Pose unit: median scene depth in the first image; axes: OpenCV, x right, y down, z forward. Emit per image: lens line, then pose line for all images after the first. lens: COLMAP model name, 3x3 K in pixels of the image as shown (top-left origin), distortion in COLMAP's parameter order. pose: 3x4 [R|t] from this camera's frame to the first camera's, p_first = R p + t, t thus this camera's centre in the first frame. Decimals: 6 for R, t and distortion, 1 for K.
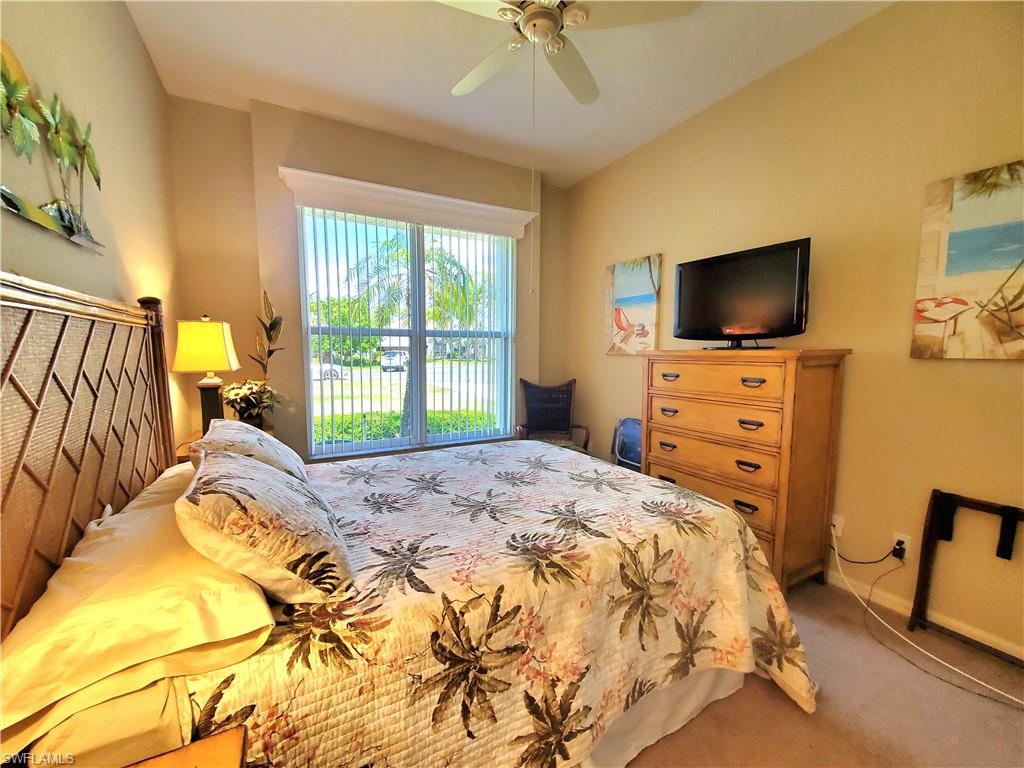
lens RADIAL K [[404.9, 0, 504.5], [0, 404.9, 387.4], [0, 0, 1]] dist [-0.000160, -0.000073]
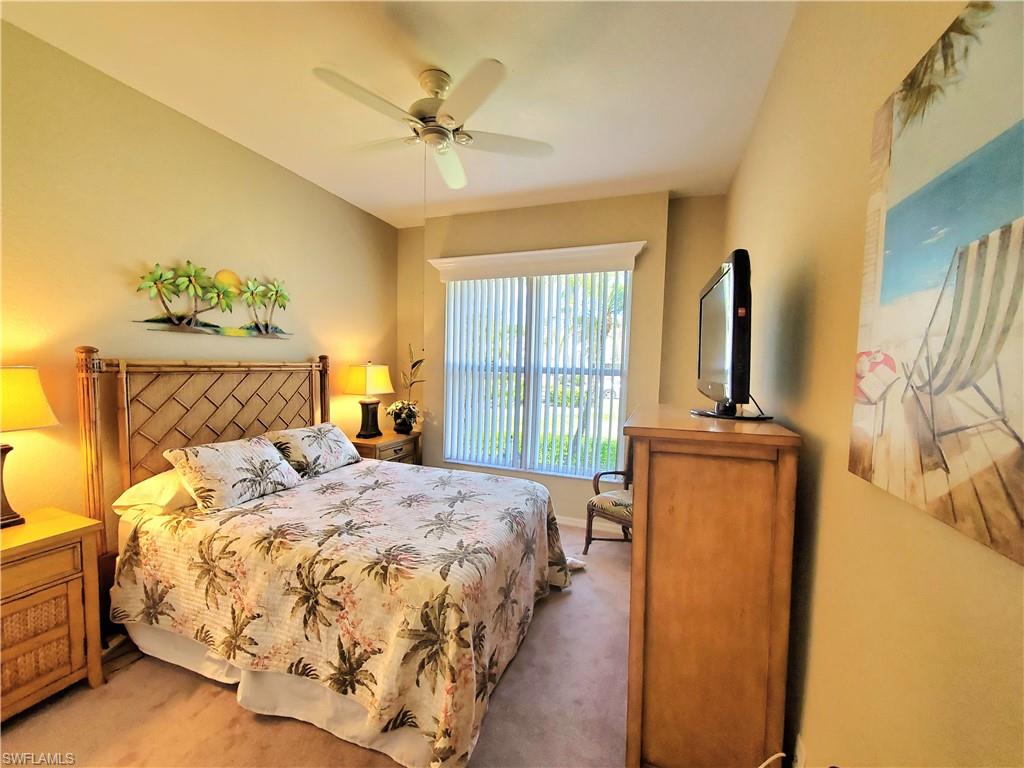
lens RADIAL K [[404.9, 0, 504.5], [0, 404.9, 387.4], [0, 0, 1]] dist [-0.000160, -0.000073]
pose [[0.658406, 0.058278, -0.750403, 1.175123], [-0.094639, 0.995495, -0.005724, -0.143804], [0.746689, 0.074787, 0.660955, 0.386992]]
